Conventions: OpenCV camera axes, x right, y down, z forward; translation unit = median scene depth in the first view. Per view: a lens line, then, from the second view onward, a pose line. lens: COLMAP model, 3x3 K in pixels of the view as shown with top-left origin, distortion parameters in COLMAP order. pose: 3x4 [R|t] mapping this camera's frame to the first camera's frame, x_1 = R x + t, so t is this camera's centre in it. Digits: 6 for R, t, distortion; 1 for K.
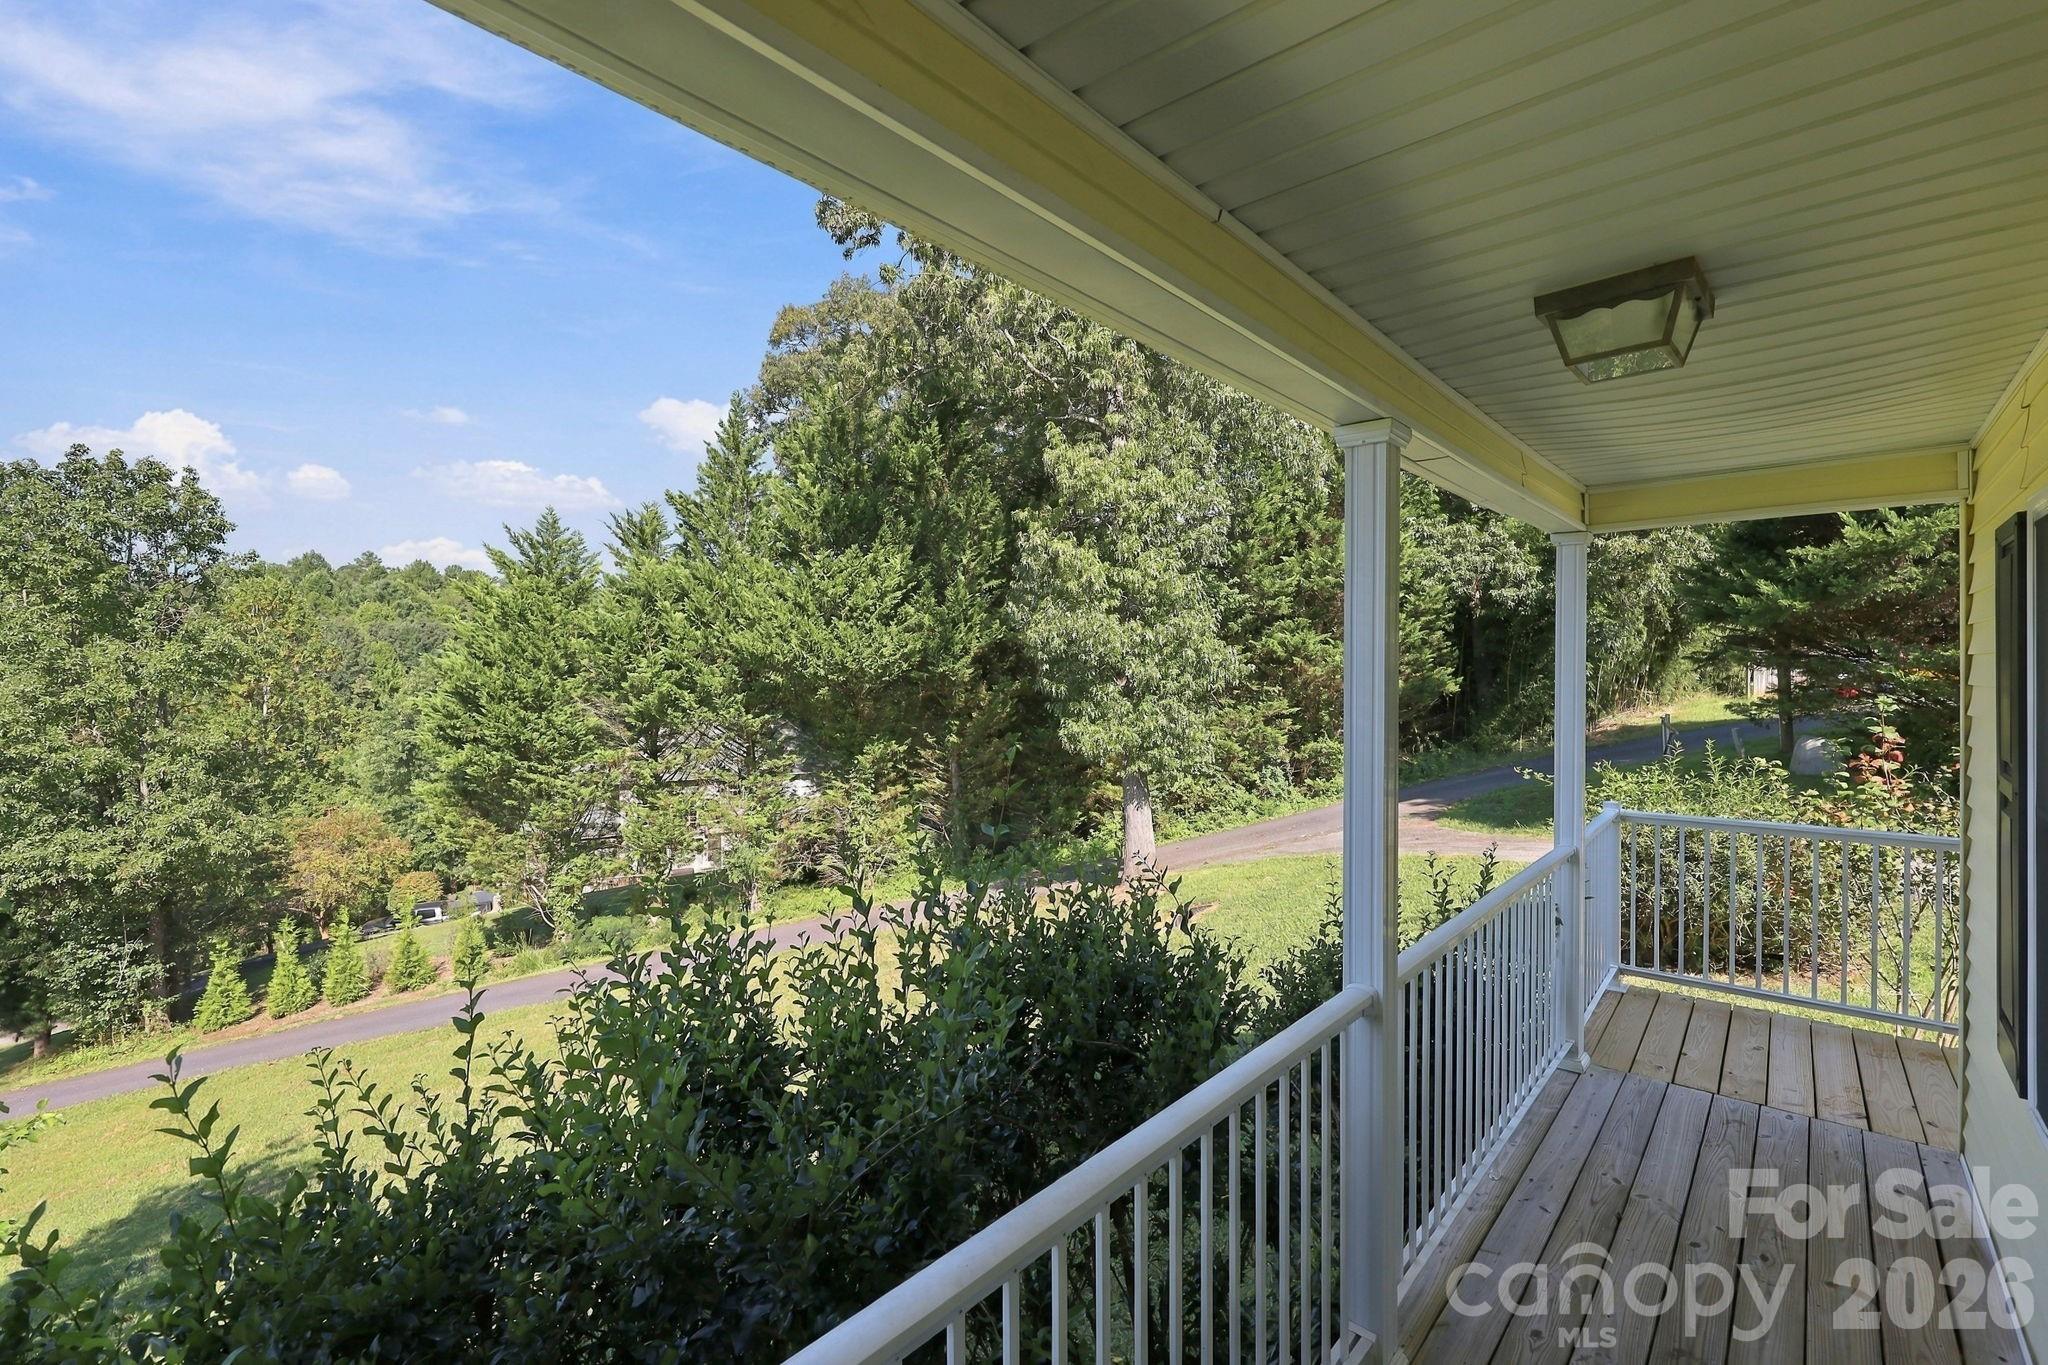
lens RADIAL K [[909.7, 0, 1024.0], [0, 909.7, 682.5], [0, 0, 1]] dist [-0.000545, -0.000050]
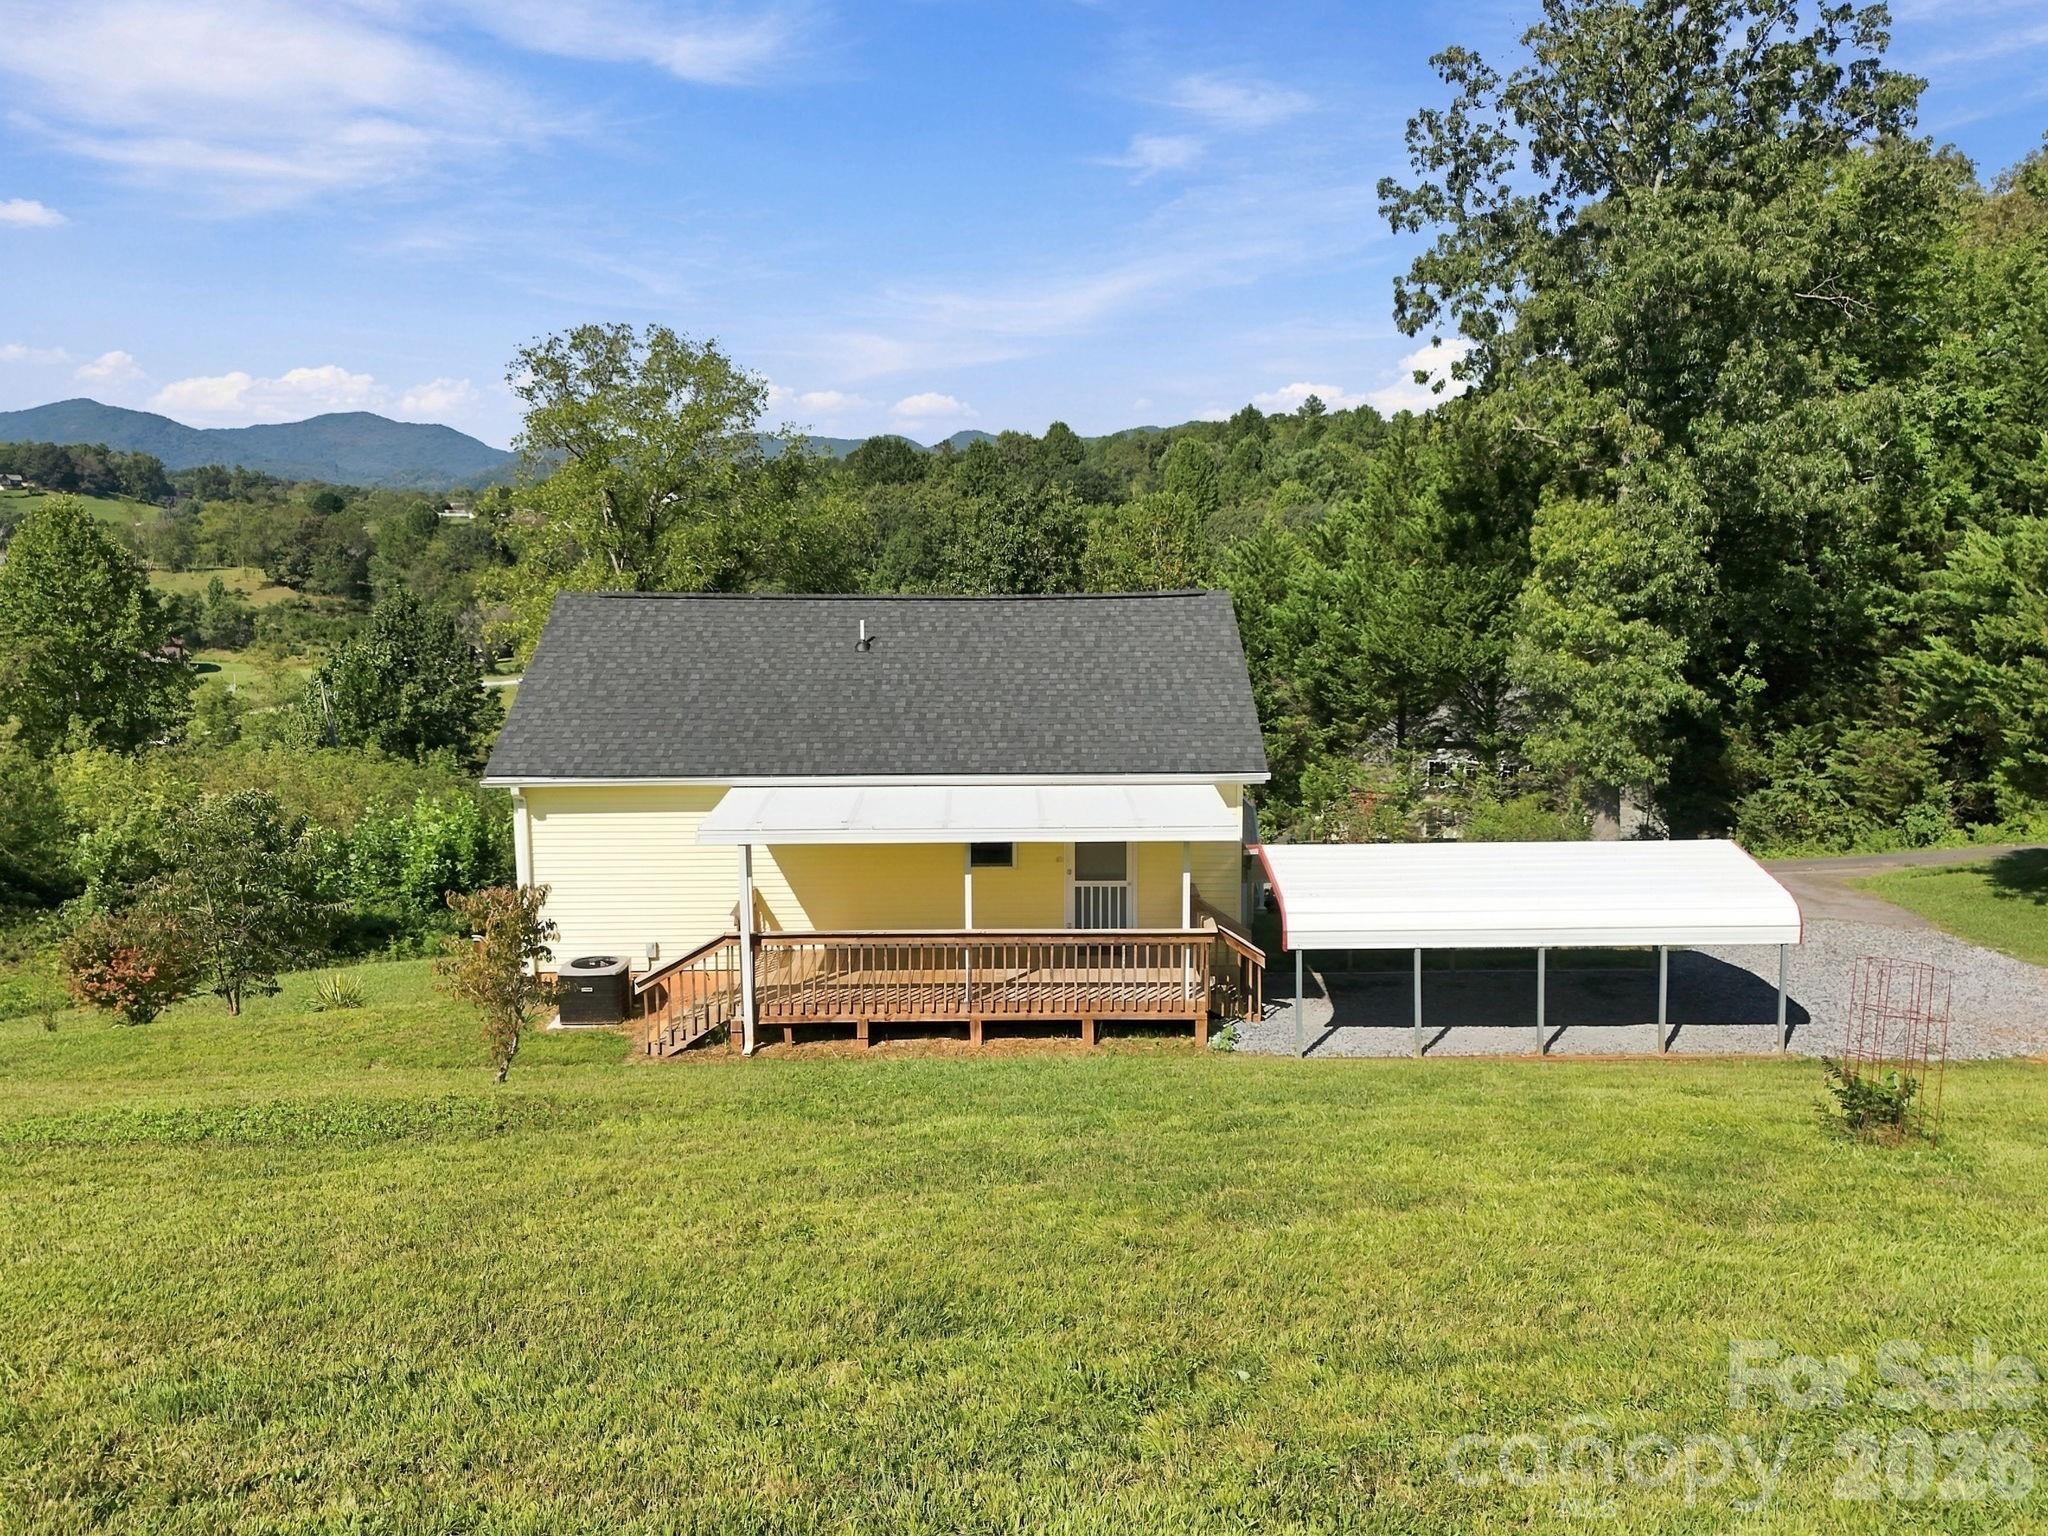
lens RADIAL K [[1551.5, 0, 1024.0], [0, 1551.5, 768.0], [0, 0, 1]] dist [0.106562, -0.138050]
pose [[0.673608, 0.111910, -0.730567, 0.855690], [-0.005654, 0.989222, 0.146317, -0.164874], [0.739067, -0.094430, 0.666980, -0.704721]]
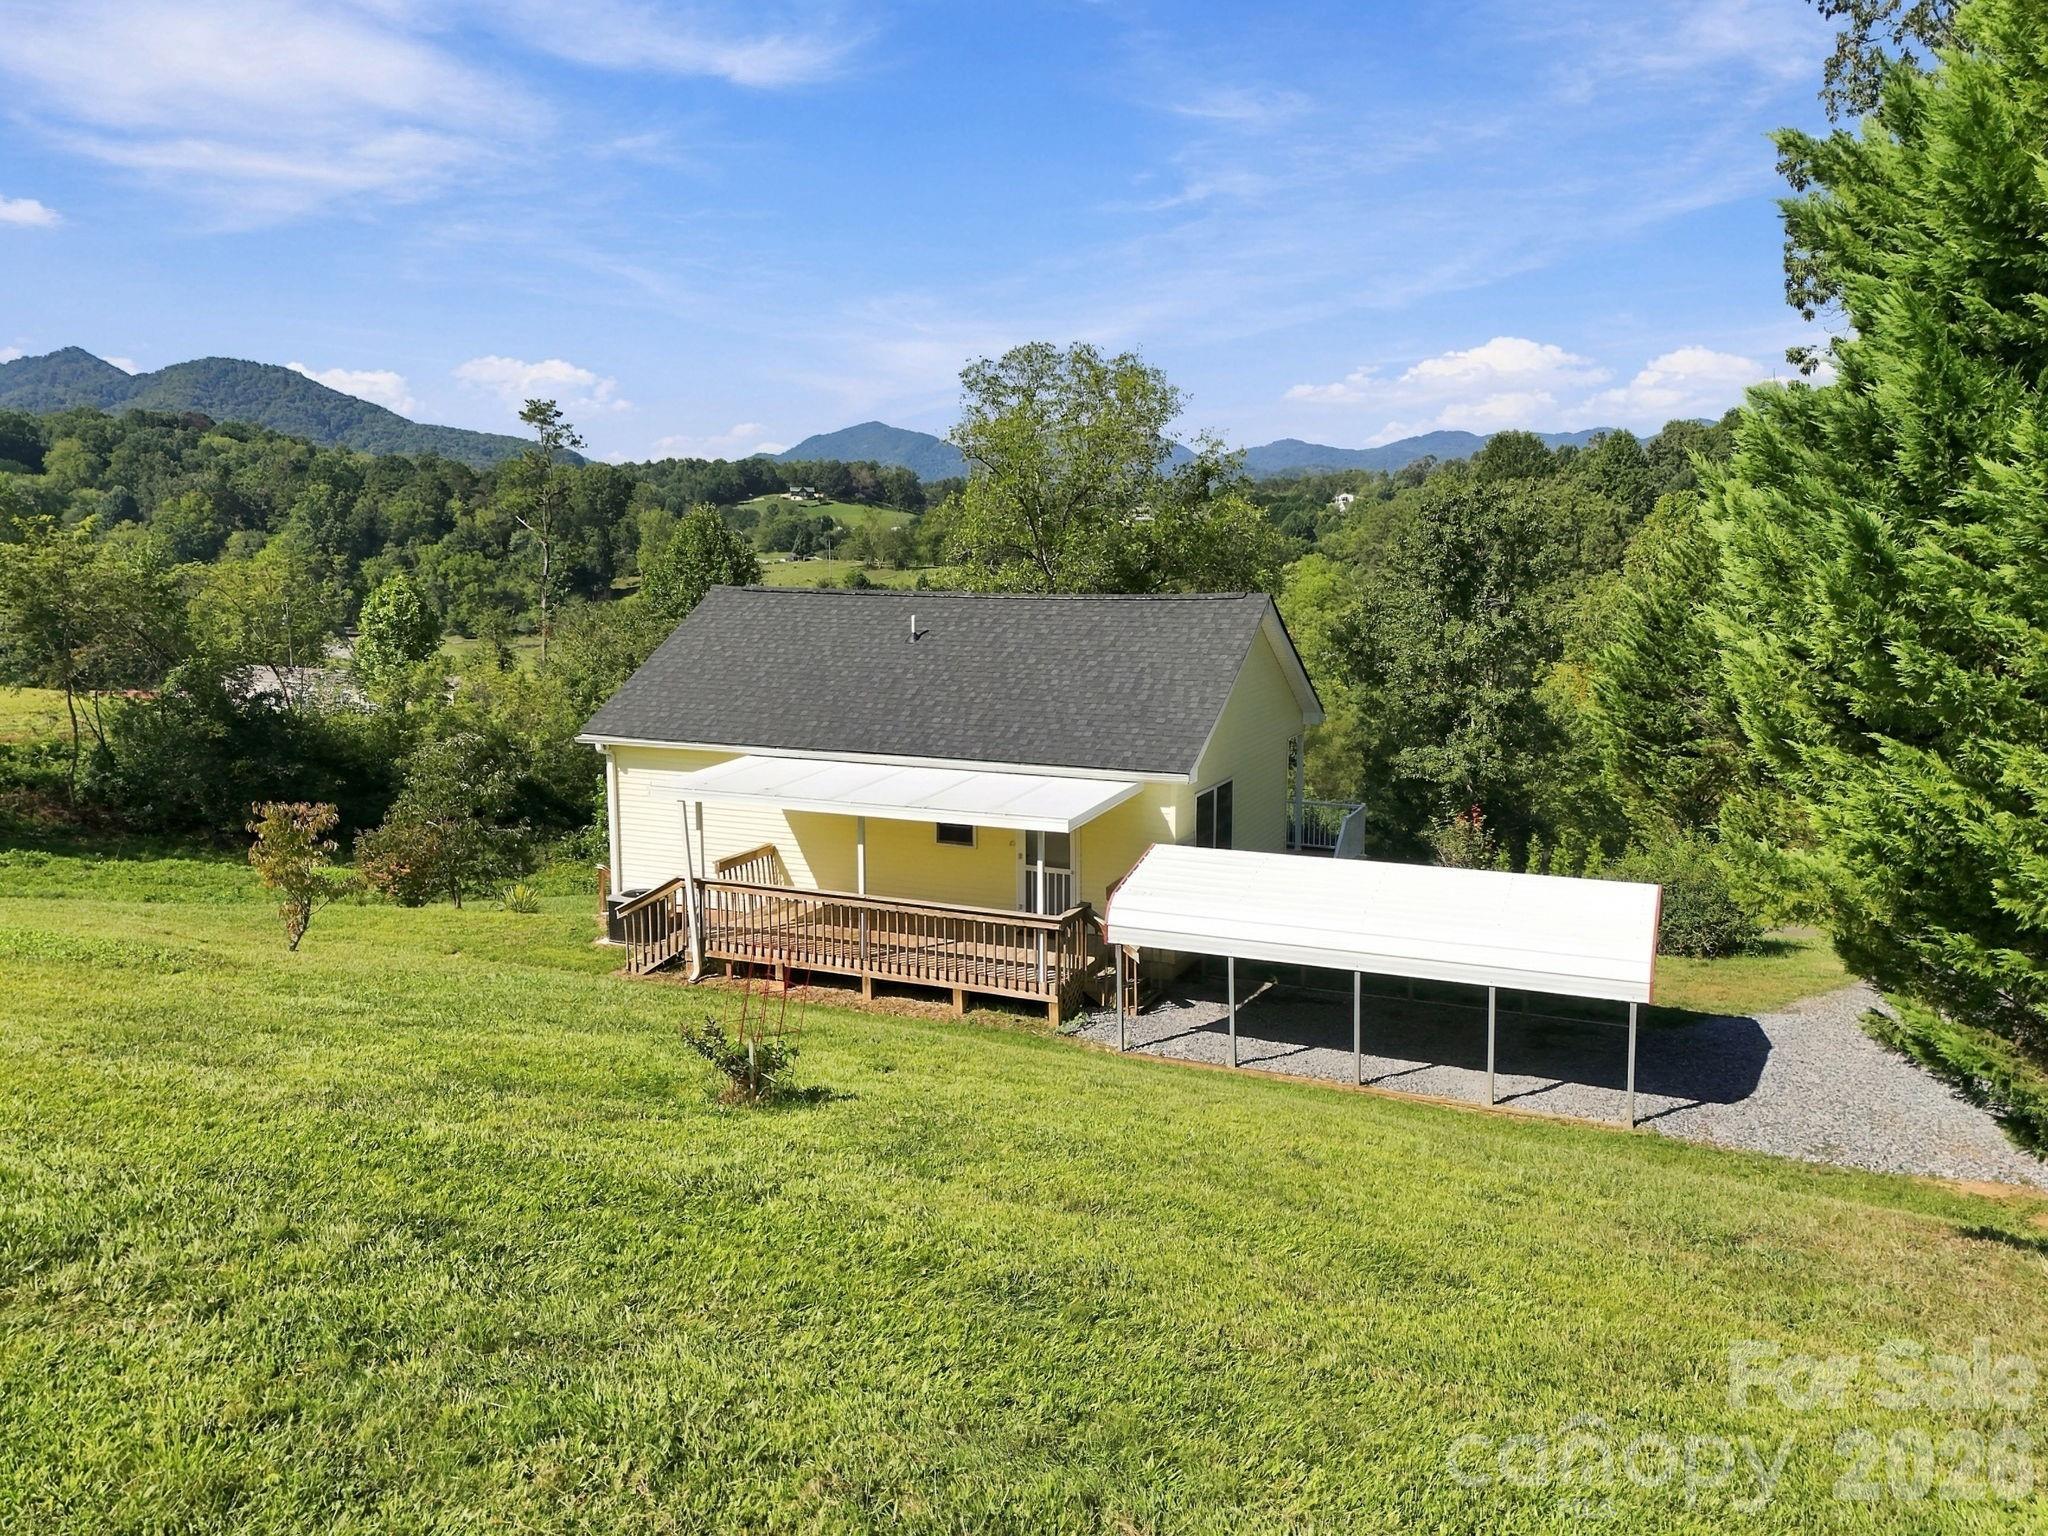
lens RADIAL K [[1547.9, 0, 1008.3], [0, 1547.9, 782.9], [0, 0, 1]] dist [0.087333, -0.130996]
pose [[0.282756, 0.154326, -0.946696, 1.102928], [-0.008007, 0.987317, 0.158557, -0.167834], [0.959158, -0.037253, 0.280406, -0.370906]]
